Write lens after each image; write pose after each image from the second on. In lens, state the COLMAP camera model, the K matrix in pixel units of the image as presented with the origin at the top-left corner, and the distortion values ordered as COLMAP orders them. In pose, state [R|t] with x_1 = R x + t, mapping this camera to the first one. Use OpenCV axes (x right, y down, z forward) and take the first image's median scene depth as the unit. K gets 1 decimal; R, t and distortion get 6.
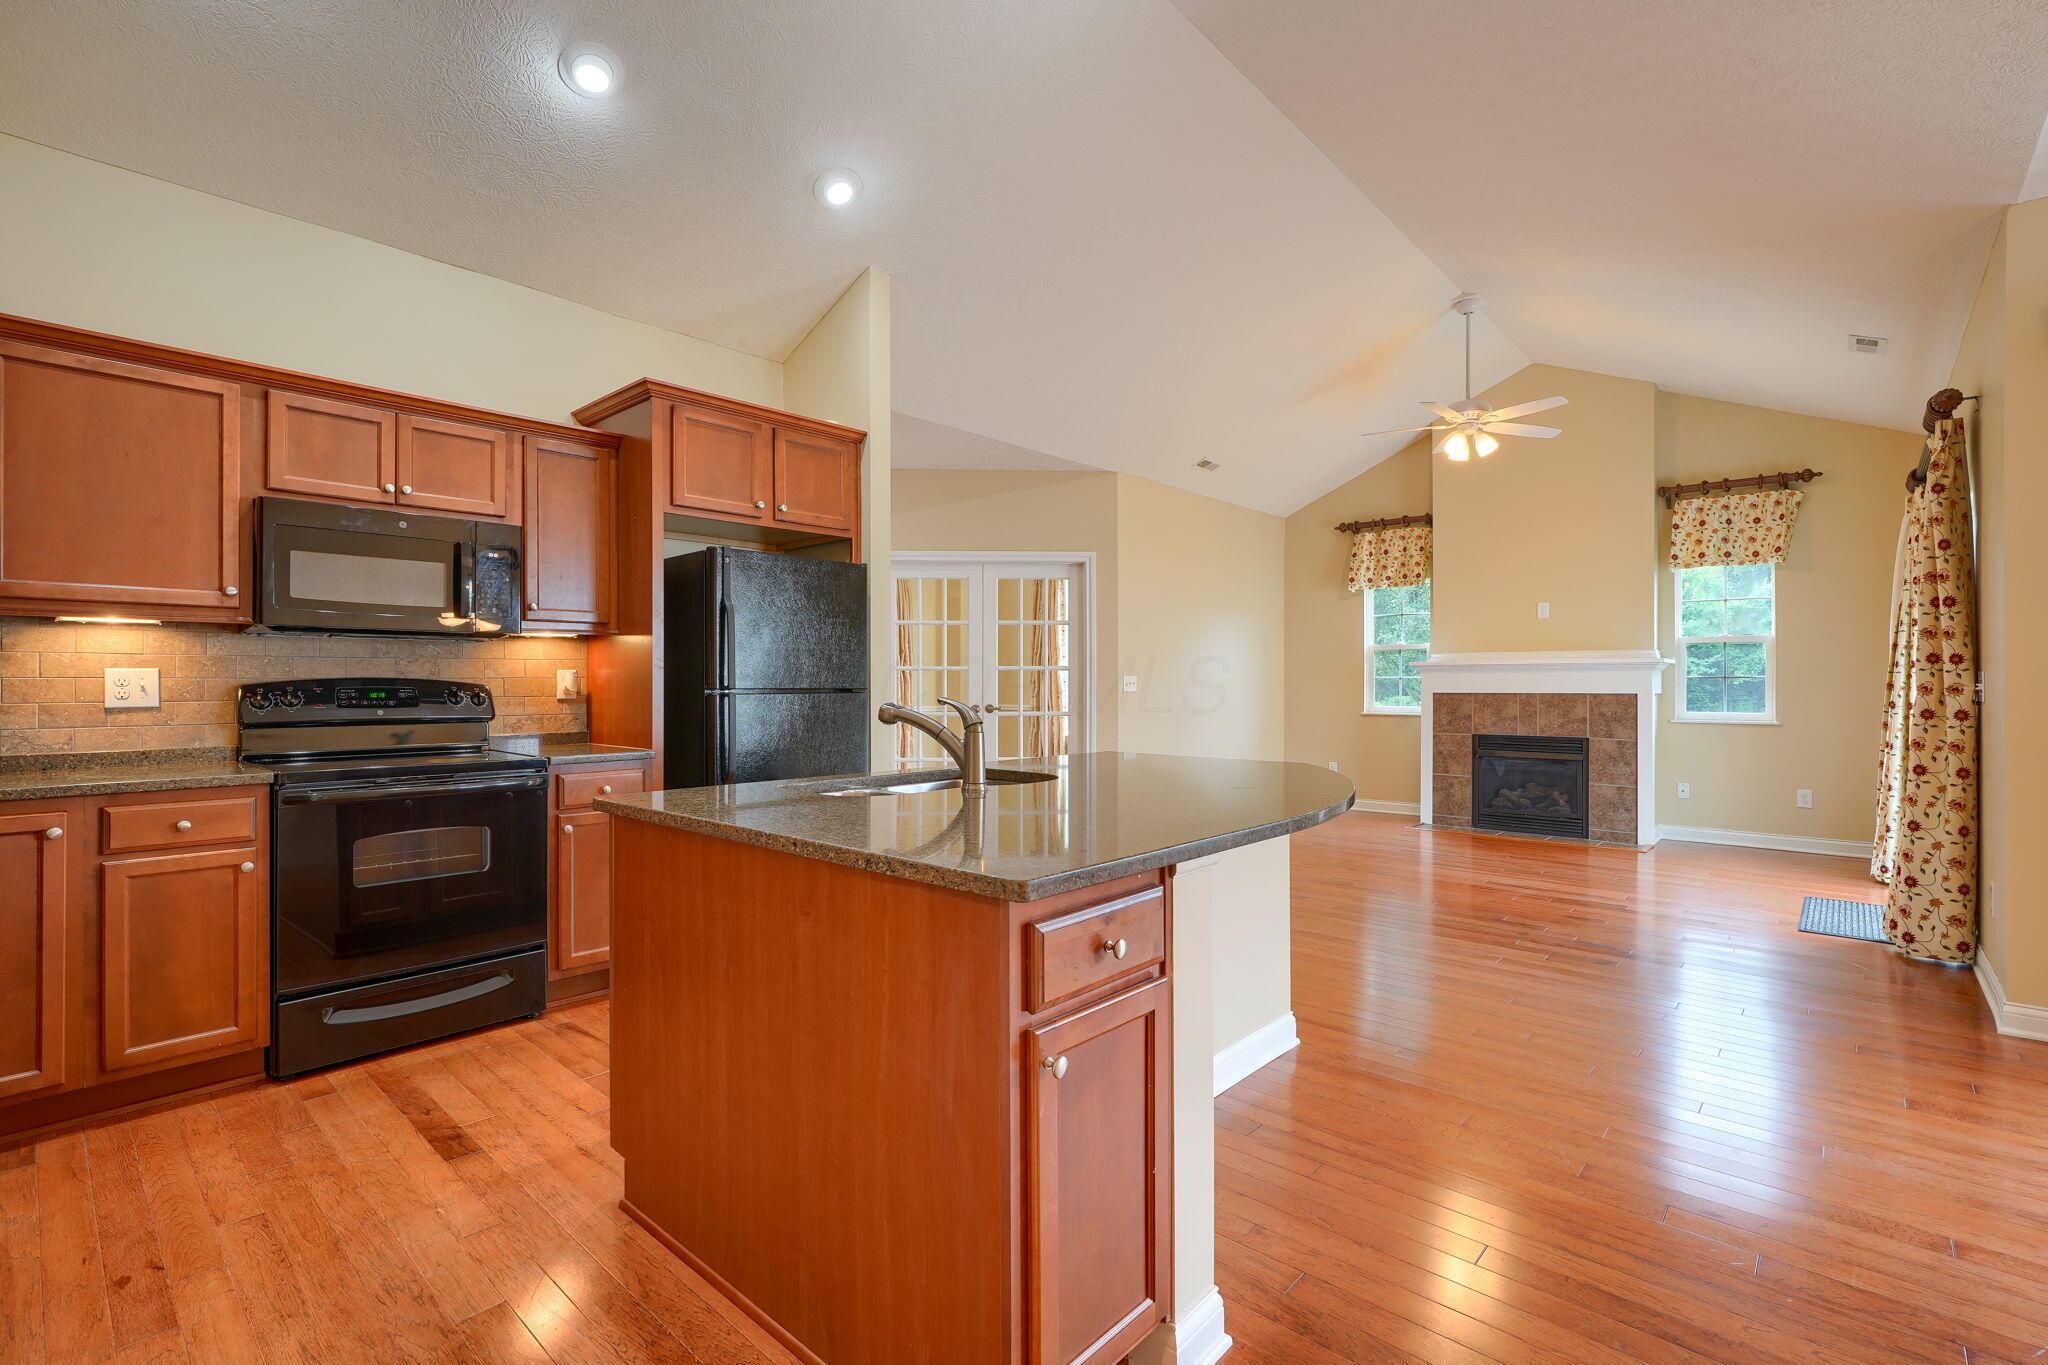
lens RADIAL K [[943.3, 0, 1024.0], [0, 943.3, 682.5], [0, 0, 1]] dist [-0.003137, 0.000468]
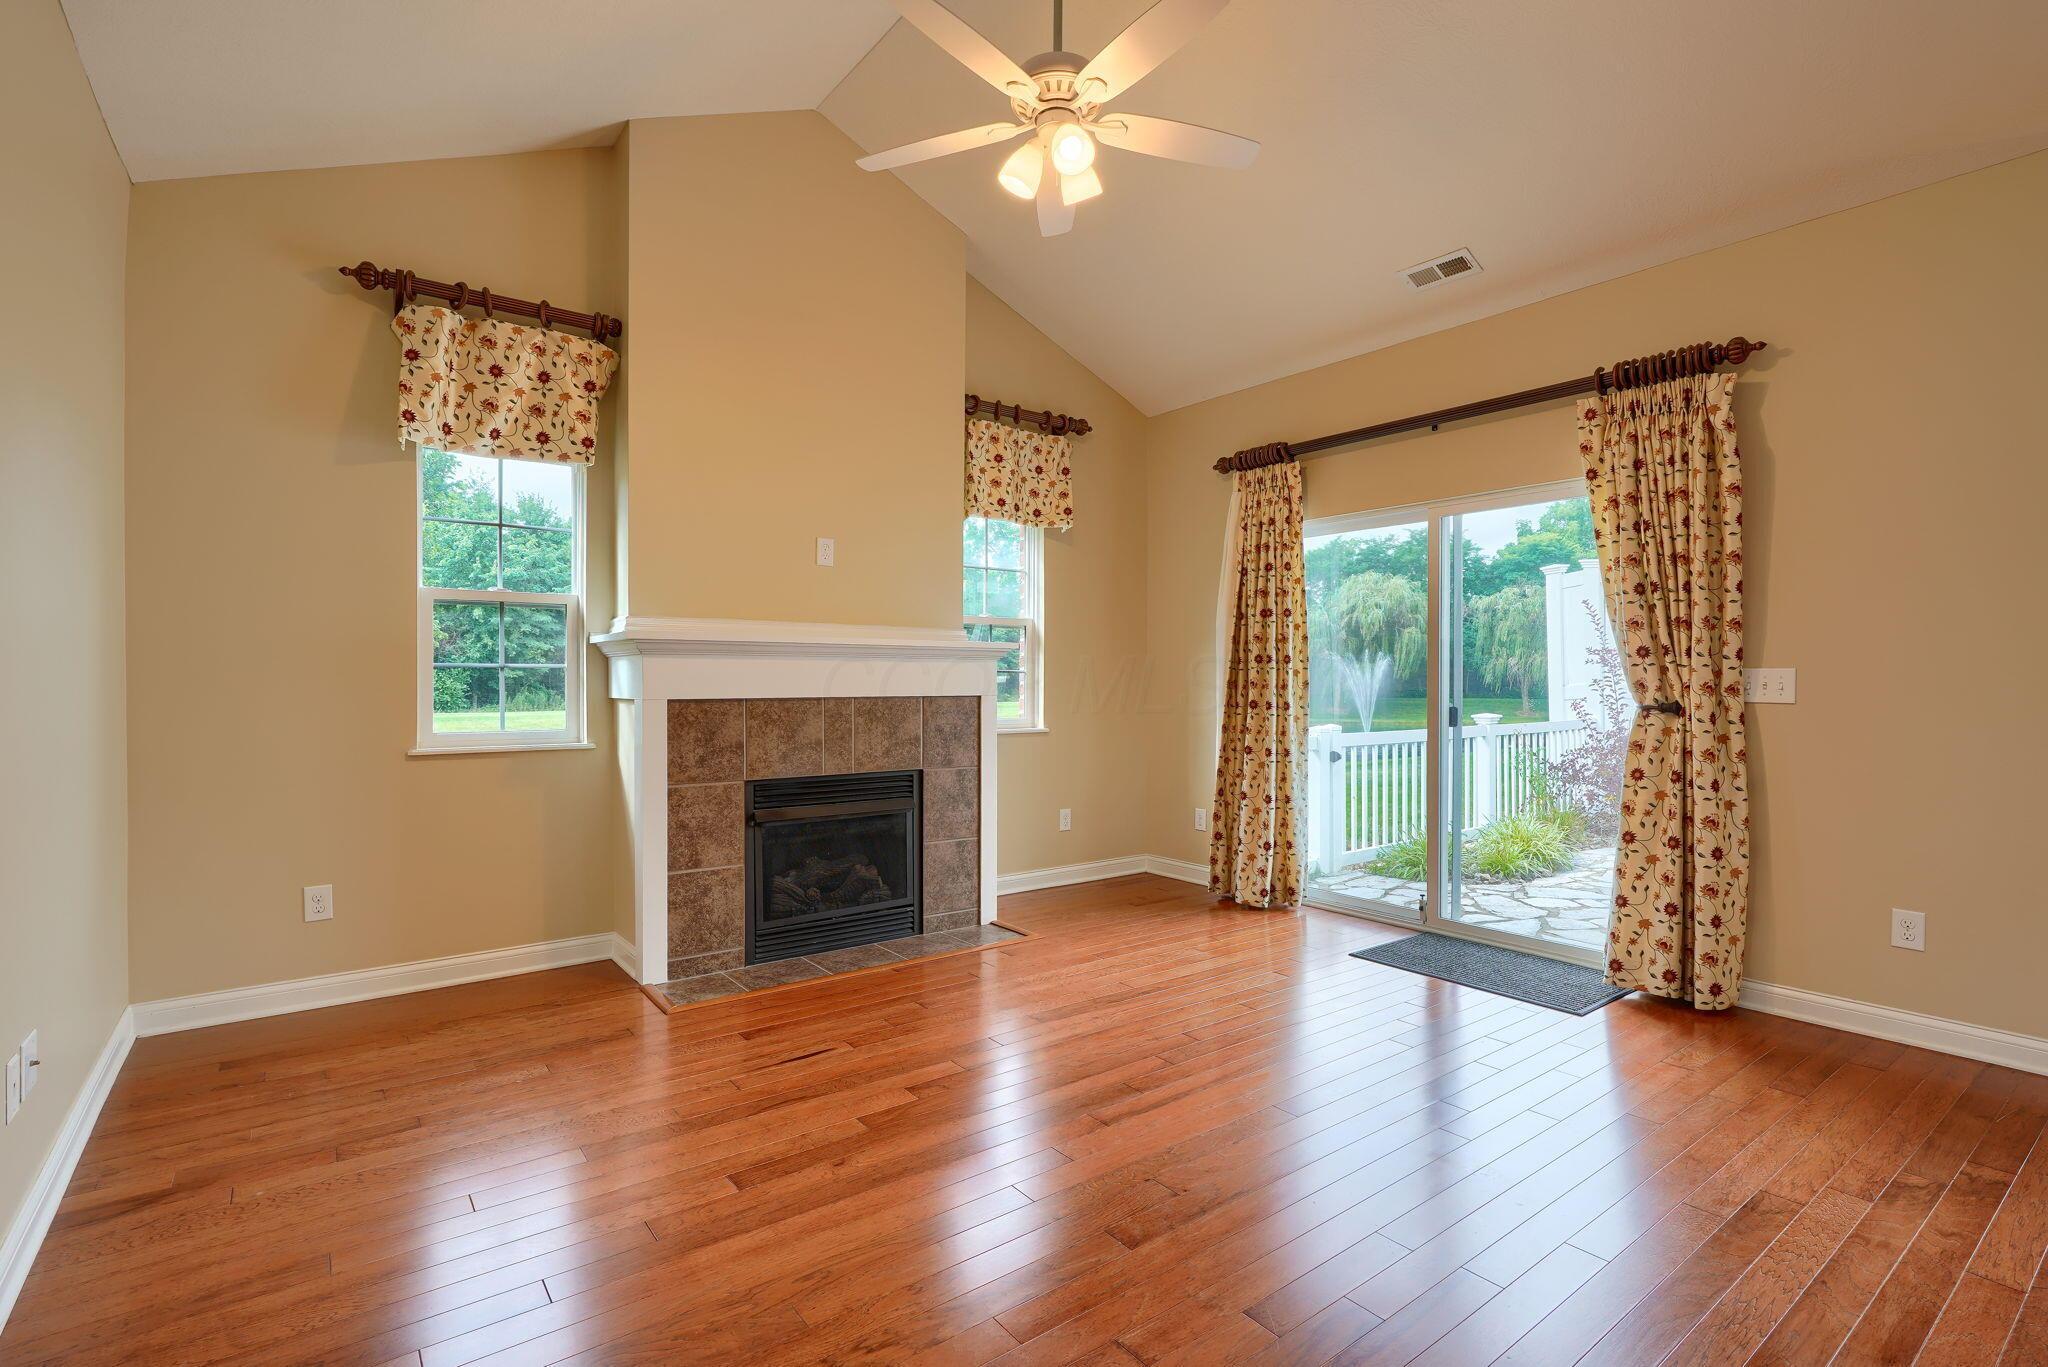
lens RADIAL K [[943.3, 0, 1024.0], [0, 943.3, 683.5], [0, 0, 1]] dist [-0.003137, 0.000468]
pose [[0.186321, -0.004887, 0.982477, 0.011253], [-0.003722, 0.999977, 0.005679, -0.000436], [-0.982482, -0.004715, 0.186298, 0.847277]]
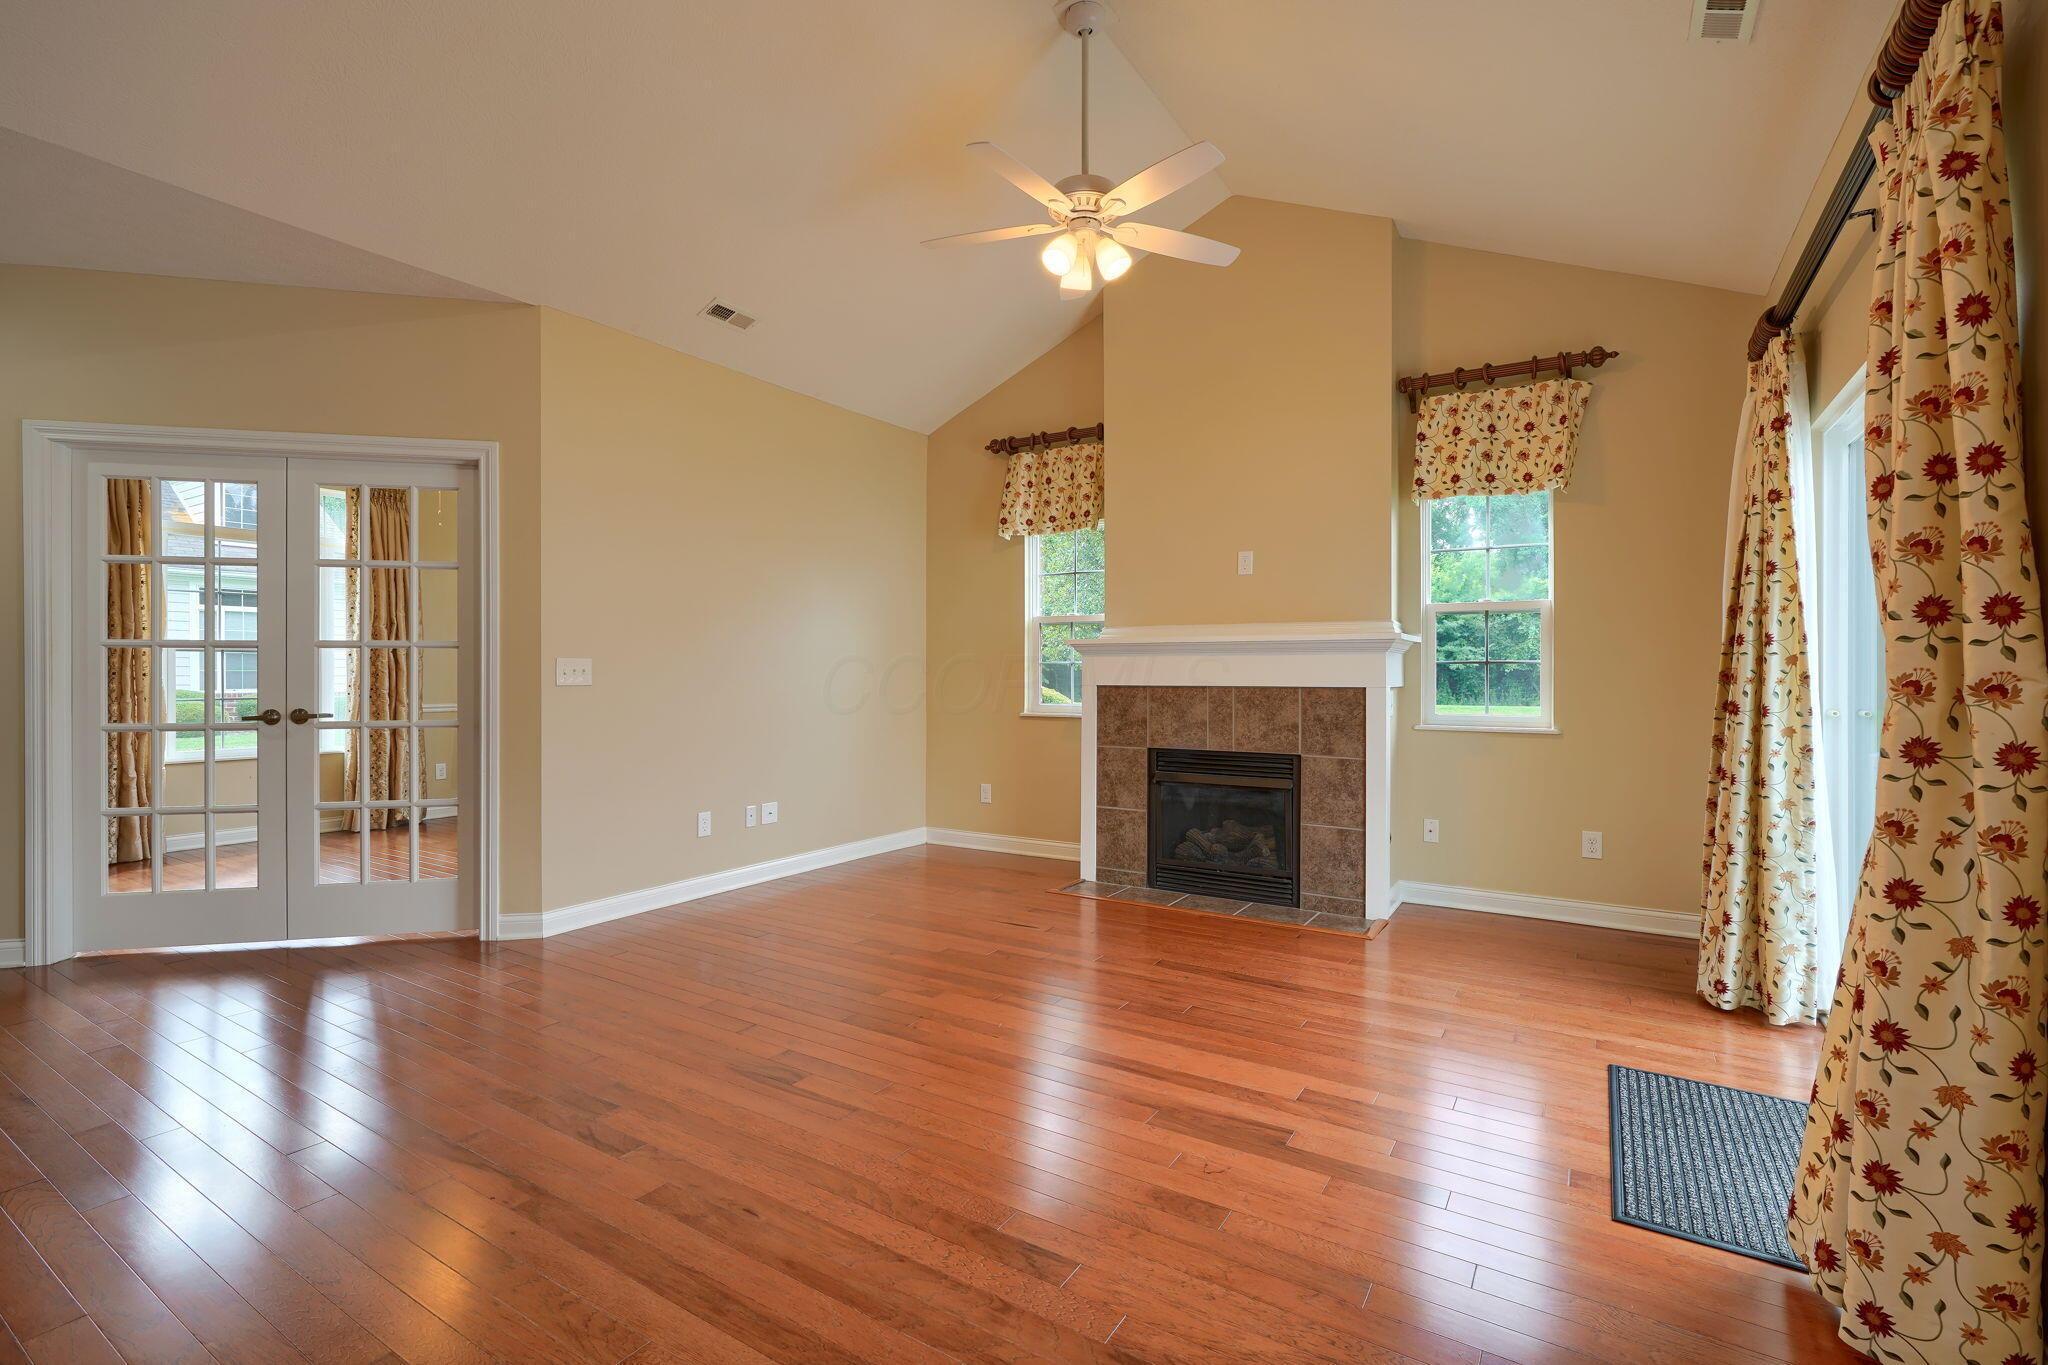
lens RADIAL K [[946.6, 0, 1025.9], [0, 946.6, 673.9], [0, 0, 1]] dist [-0.014420, 0.001890]
pose [[0.984665, 0.000001, 0.174455, 0.305363], [-0.000751, 0.999991, 0.004230, -0.000145], [-0.174454, -0.004296, 0.984656, 0.397389]]
